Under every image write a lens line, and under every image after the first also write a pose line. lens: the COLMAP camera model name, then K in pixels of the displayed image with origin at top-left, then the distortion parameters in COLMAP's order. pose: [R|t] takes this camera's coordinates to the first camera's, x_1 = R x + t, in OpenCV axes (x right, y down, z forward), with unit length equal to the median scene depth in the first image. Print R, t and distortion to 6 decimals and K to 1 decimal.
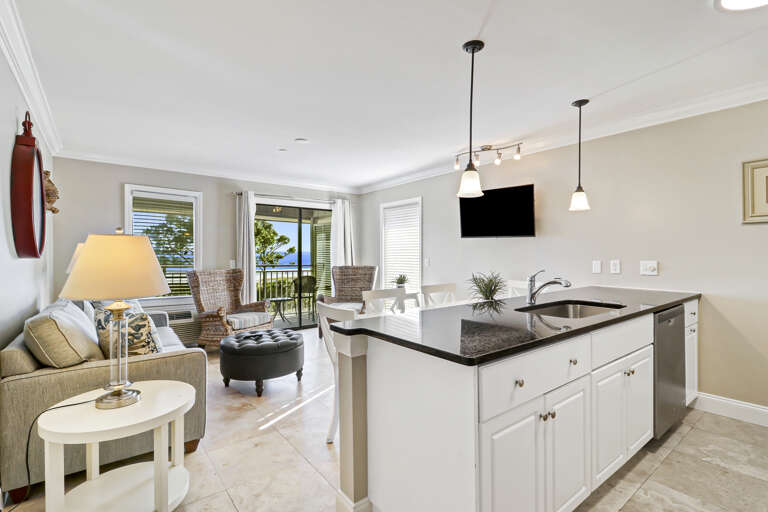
lens RADIAL K [[364.6, 0, 386.5], [0, 364.6, 245.5], [0, 0, 1]] dist [0.018637, -0.013957]
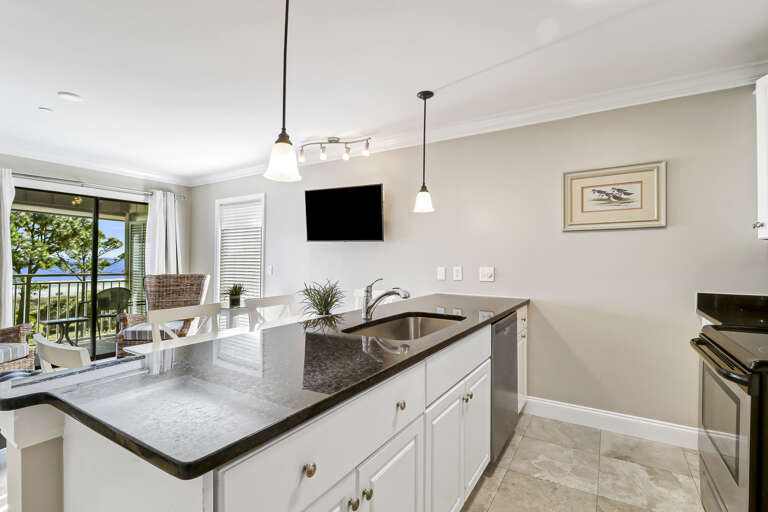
lens RADIAL K [[364.6, 0, 386.5], [0, 364.6, 245.5], [0, 0, 1]] dist [0.018637, -0.013957]
pose [[0.937007, 0.019109, 0.348788, 0.122517], [-0.012303, 0.999688, -0.021717, 0.008528], [-0.349094, 0.016058, 0.936950, 0.177617]]
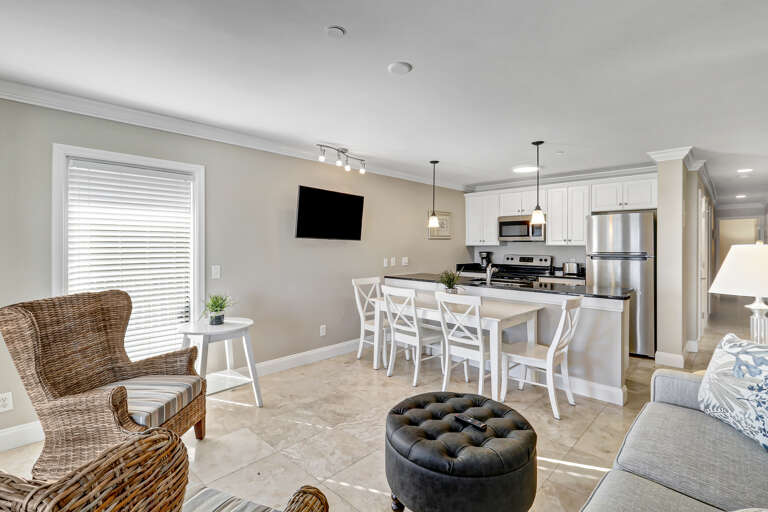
lens RADIAL K [[364.6, 0, 386.5], [0, 364.6, 245.5], [0, 0, 1]] dist [0.018637, -0.013957]
pose [[-0.159862, 0.008761, 0.987101, -1.016051], [-0.008416, 0.999912, -0.010238, 0.004774], [-0.987104, -0.009944, -0.159774, 1.442016]]
